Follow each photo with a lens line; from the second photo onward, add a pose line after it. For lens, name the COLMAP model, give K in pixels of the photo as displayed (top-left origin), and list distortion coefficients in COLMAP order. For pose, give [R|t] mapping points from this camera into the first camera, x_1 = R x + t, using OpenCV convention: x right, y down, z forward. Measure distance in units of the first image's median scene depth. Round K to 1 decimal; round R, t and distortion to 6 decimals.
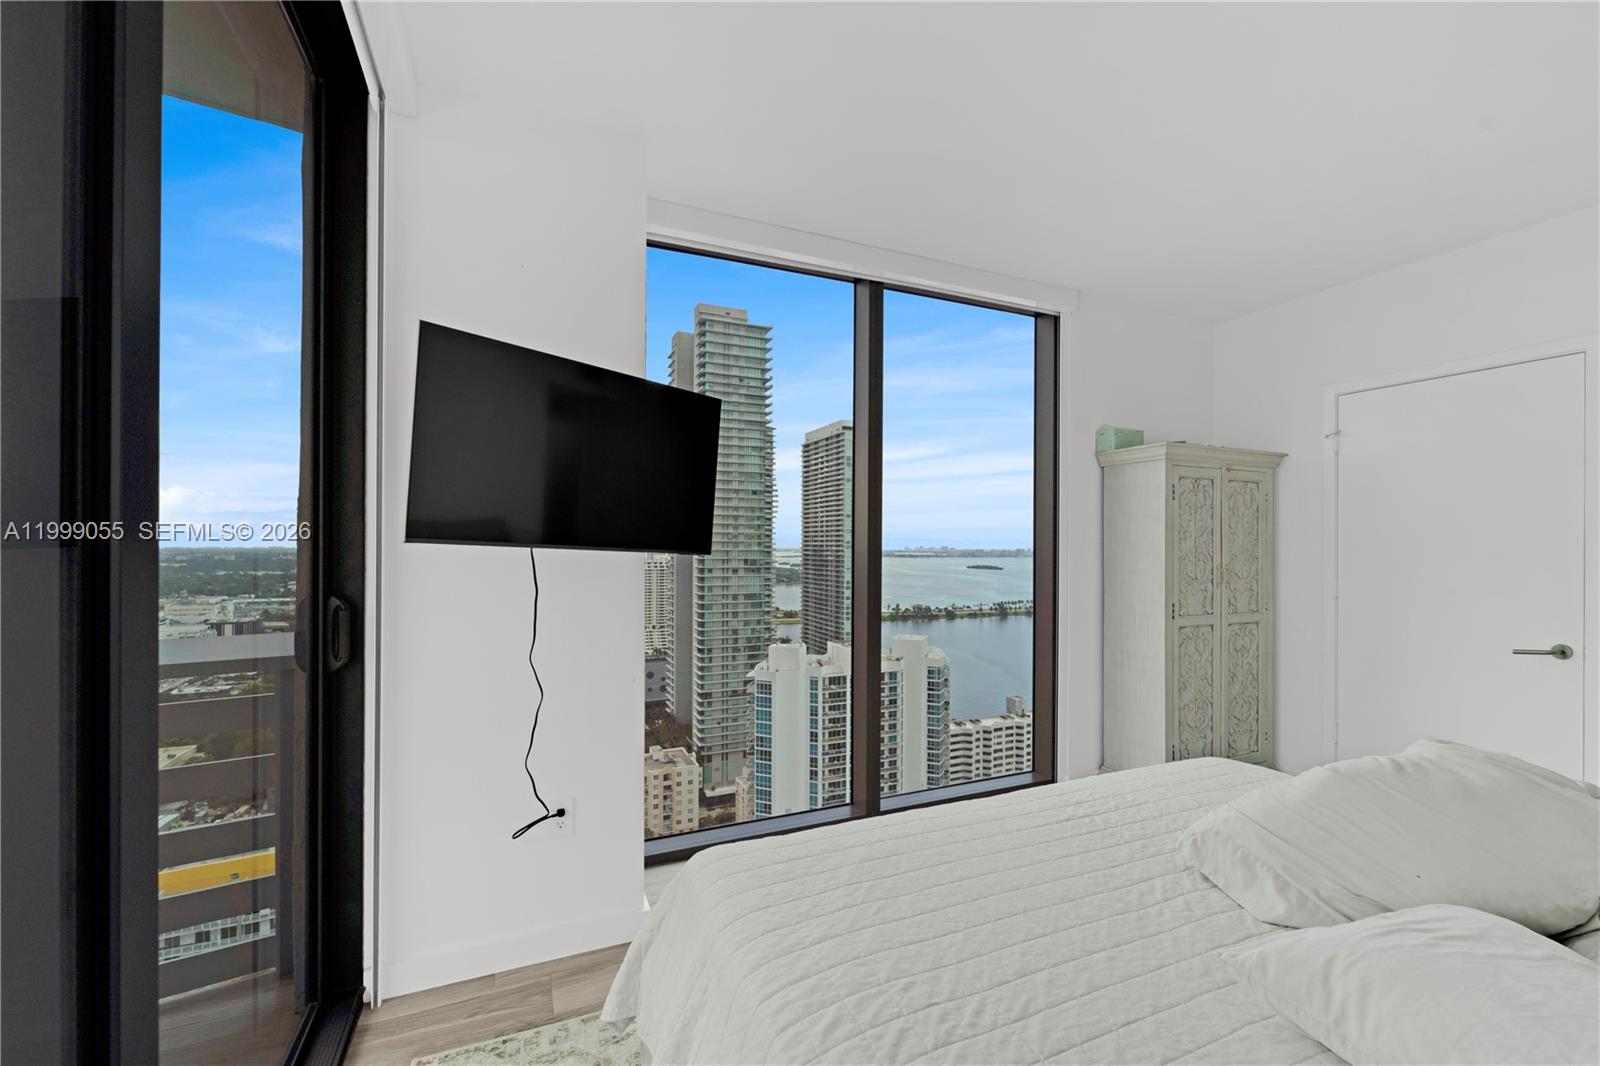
lens RADIAL K [[650.6, 0, 801.6], [0, 650.6, 545.4], [0, 0, 1]] dist [-0.002548, -0.000139]
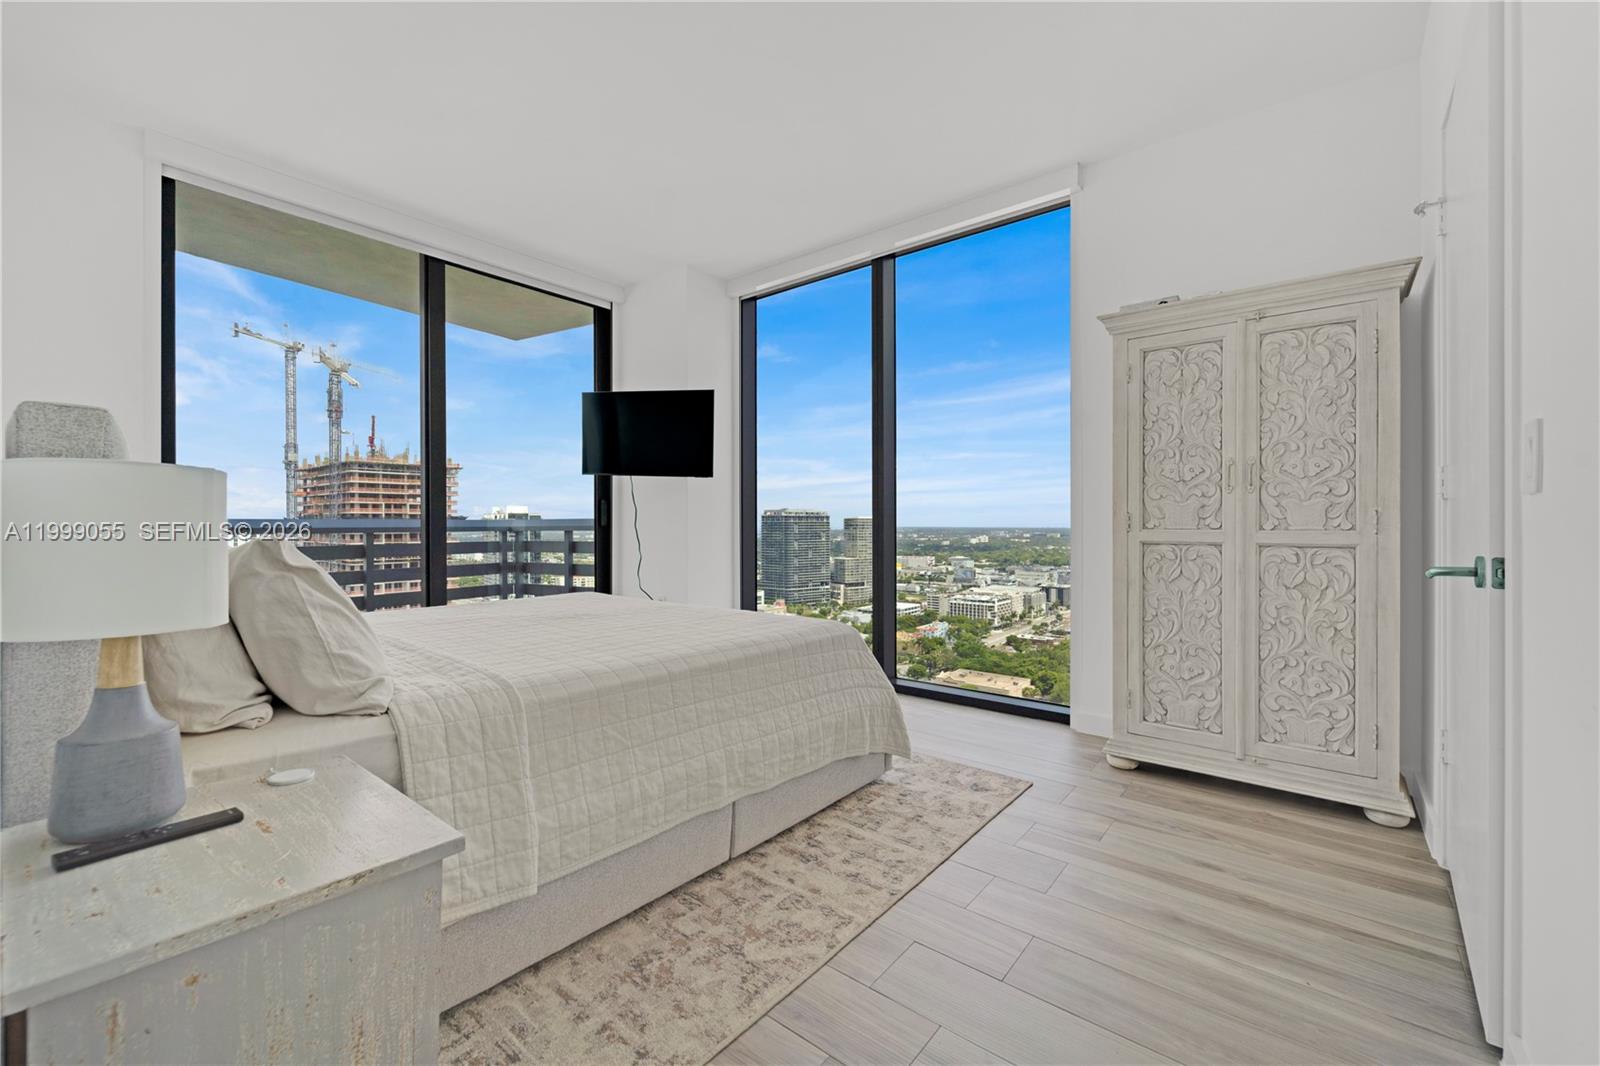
lens RADIAL K [[649.5, 0, 807.2], [0, 649.5, 527.5], [0, 0, 1]] dist [-0.002901, -0.000584]
pose [[0.462485, -0.000526, -0.886627, 1.011307], [0.003655, 0.999992, 0.001313, 0.096974], [0.886620, -0.003848, 0.462483, 0.259331]]
